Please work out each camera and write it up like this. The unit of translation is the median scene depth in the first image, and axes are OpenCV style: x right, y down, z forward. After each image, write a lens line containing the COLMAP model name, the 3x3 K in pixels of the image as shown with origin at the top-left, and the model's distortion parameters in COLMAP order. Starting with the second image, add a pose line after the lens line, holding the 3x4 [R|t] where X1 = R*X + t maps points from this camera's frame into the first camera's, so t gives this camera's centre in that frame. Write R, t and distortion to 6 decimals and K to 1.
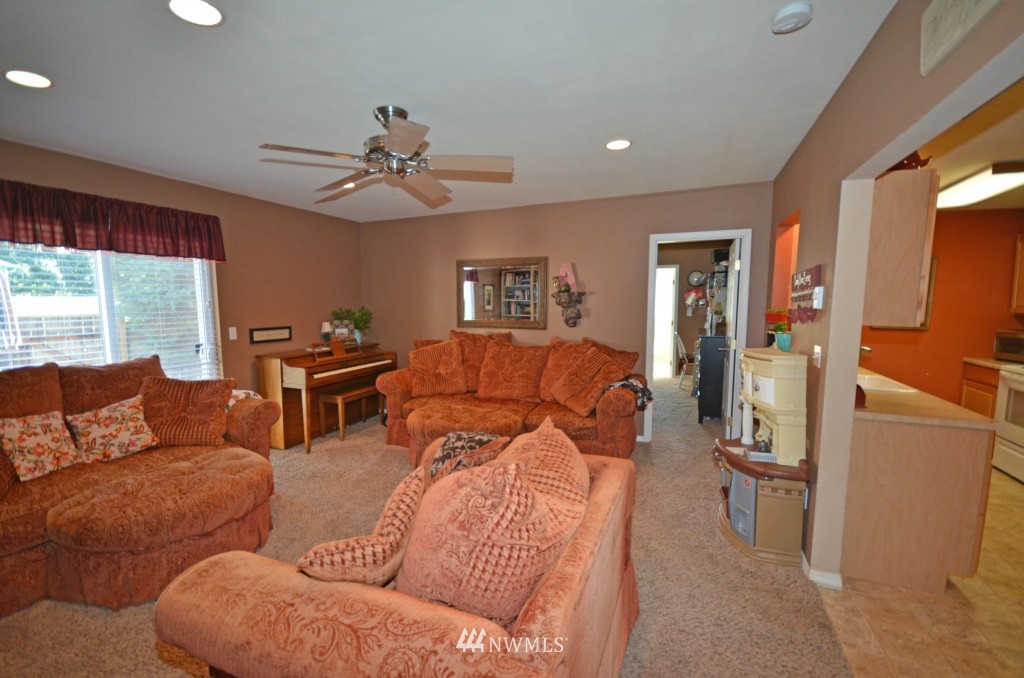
lens RADIAL K [[450.3, 0, 509.2], [0, 450.3, 347.0], [0, 0, 1]] dist [-0.004960, -0.004802]
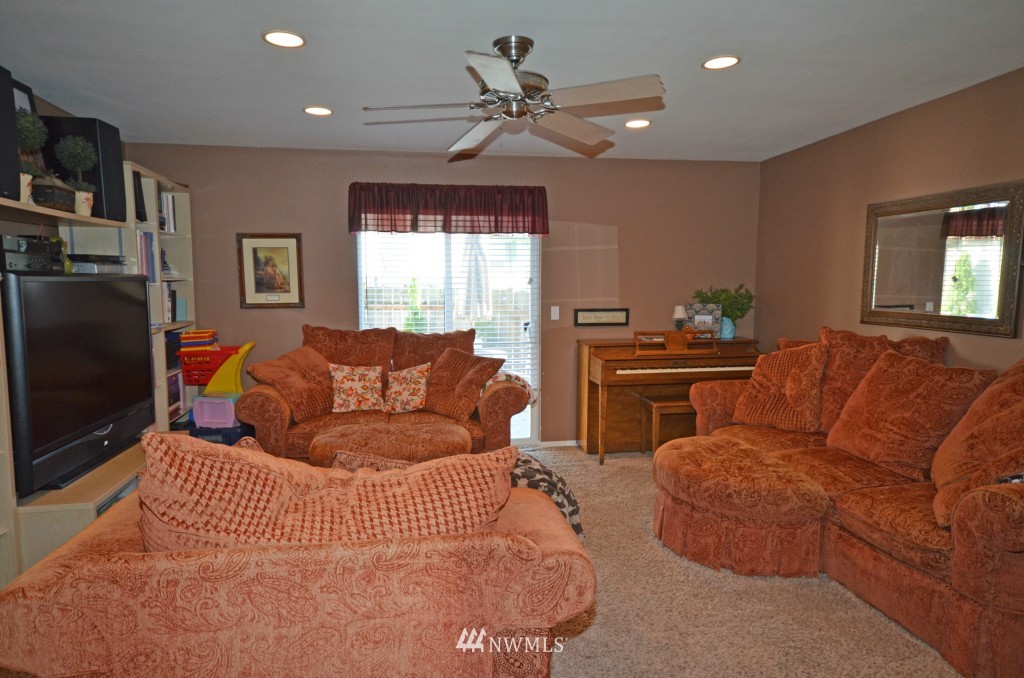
lens RADIAL K [[643.5, 0, 510.9], [0, 643.5, 340.0], [0, 0, 1]] dist [0.003757, 0.000235]
pose [[0.508193, 0.080837, -0.857441, 0.471305], [-0.085806, 0.995384, 0.042986, -0.024663], [0.856958, 0.051728, 0.512784, 0.262204]]
